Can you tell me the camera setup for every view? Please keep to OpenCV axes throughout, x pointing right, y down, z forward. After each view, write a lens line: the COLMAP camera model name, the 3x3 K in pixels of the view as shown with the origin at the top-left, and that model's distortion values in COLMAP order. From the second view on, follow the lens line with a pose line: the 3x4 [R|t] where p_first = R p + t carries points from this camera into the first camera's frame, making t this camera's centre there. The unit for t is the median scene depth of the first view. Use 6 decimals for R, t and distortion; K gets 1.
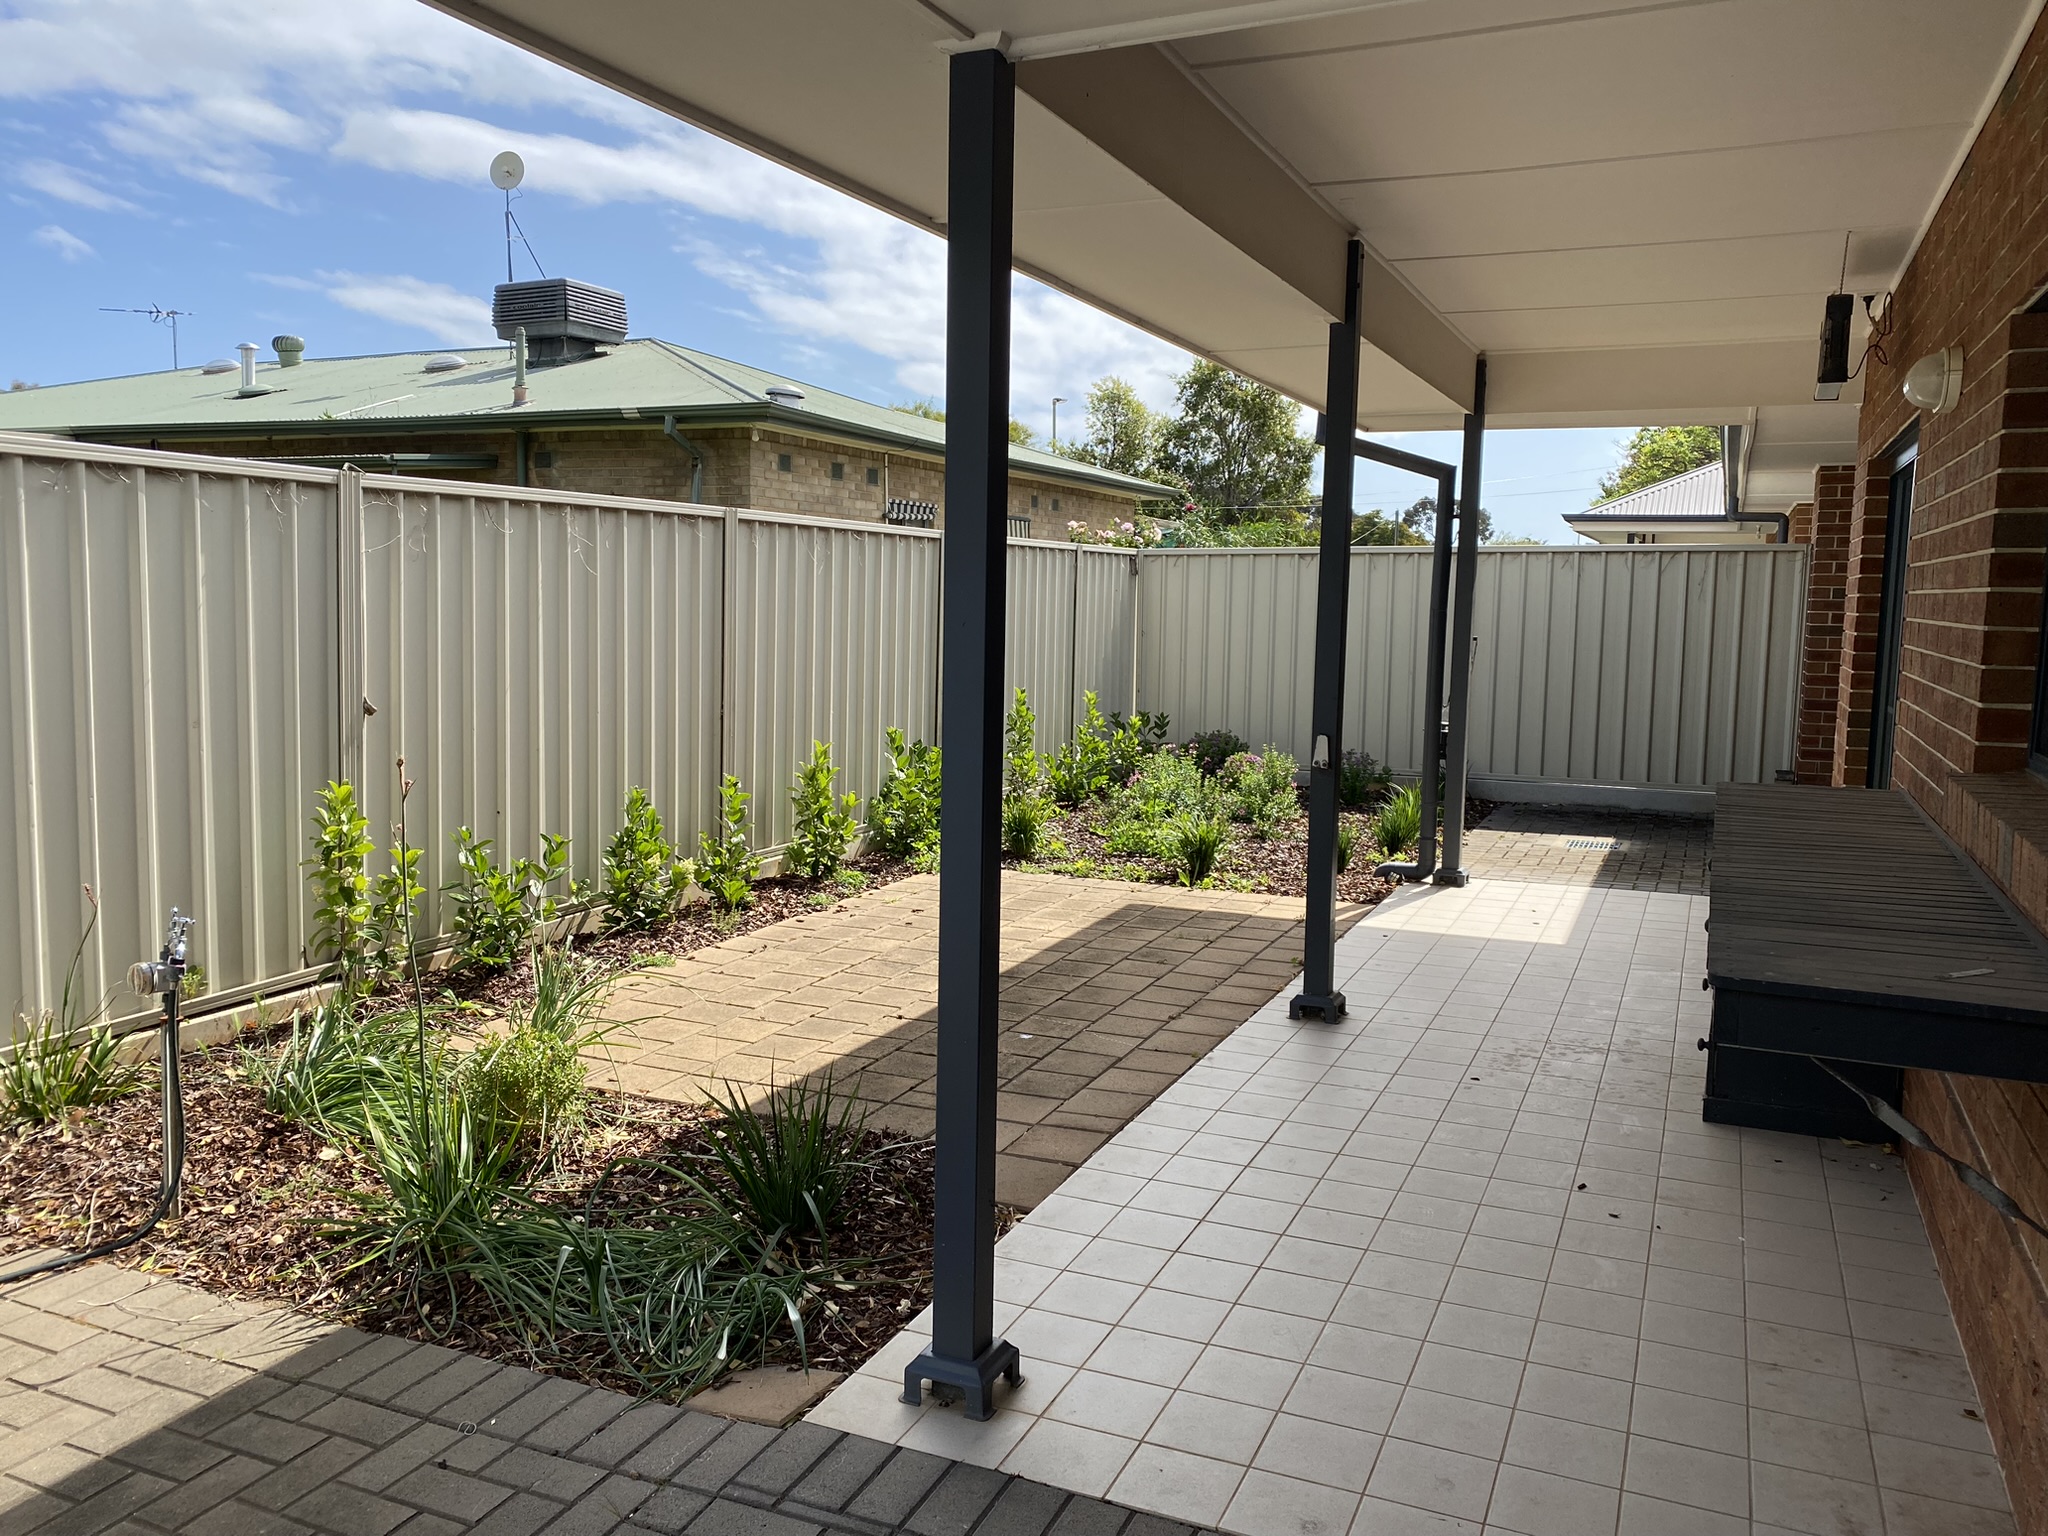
lens RADIAL K [[1548.1, 0, 1025.4], [0, 1548.1, 712.7], [0, 0, 1]] dist [-0.005334, -0.007175]
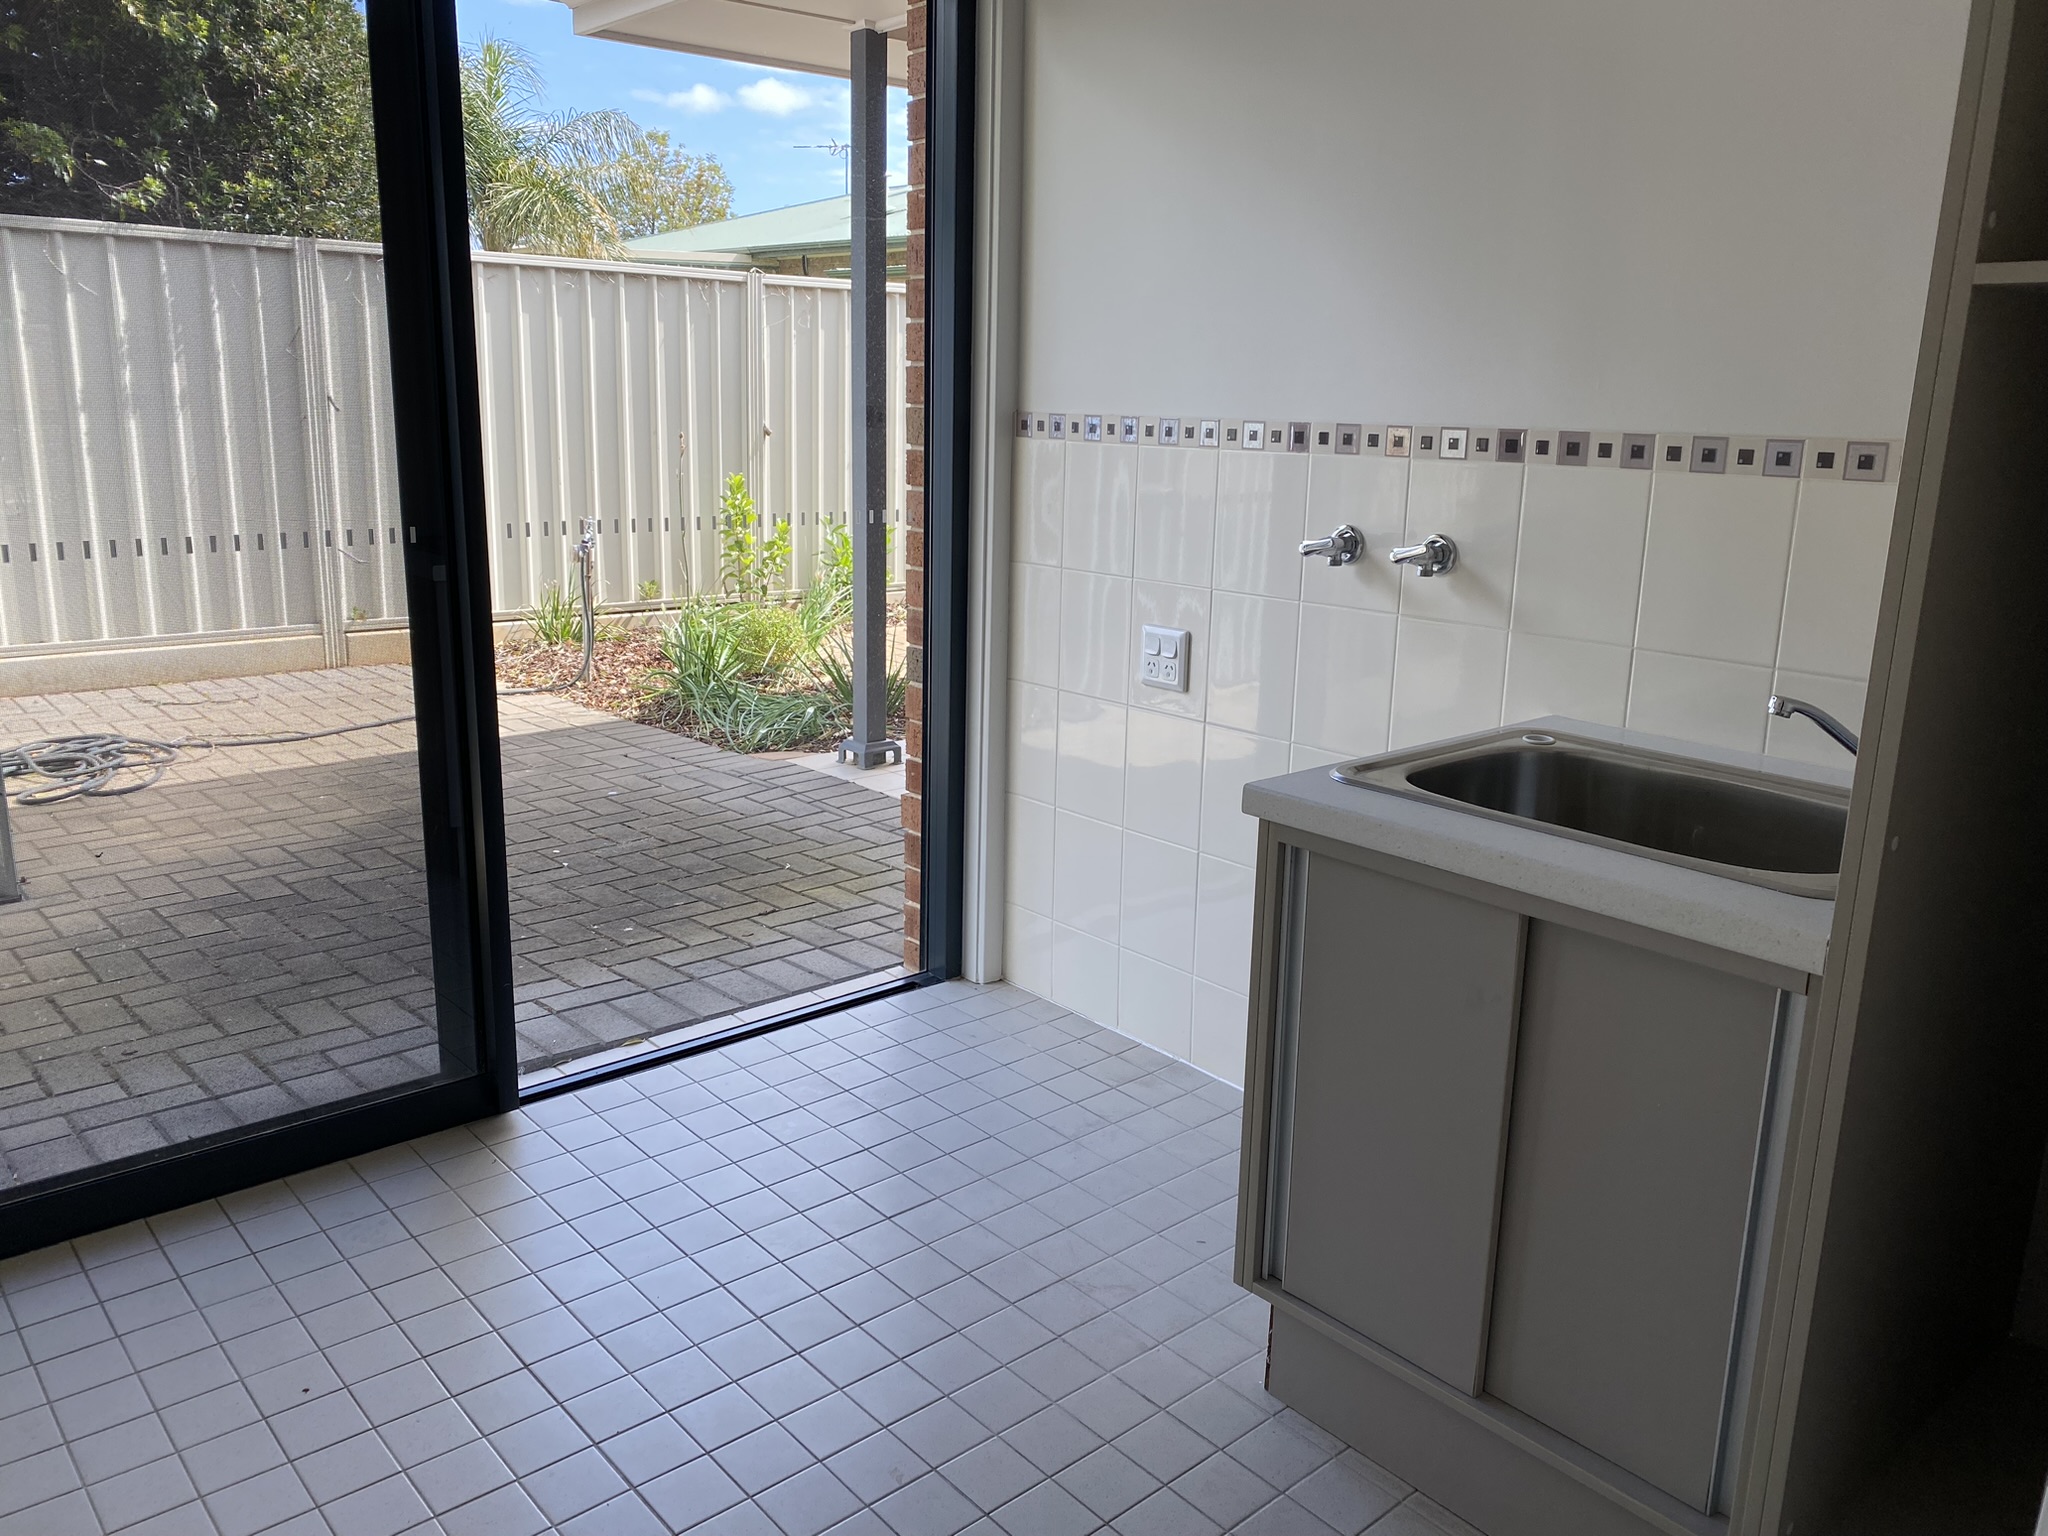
lens RADIAL K [[1548.1, 0, 1025.4], [0, 1548.1, 712.7], [0, 0, 1]] dist [-0.005334, -0.007175]
pose [[0.912081, 0.087689, -0.400524, 0.487702], [-0.037095, 0.990504, 0.132383, 0.066371], [0.408330, -0.105887, 0.906672, -0.348628]]
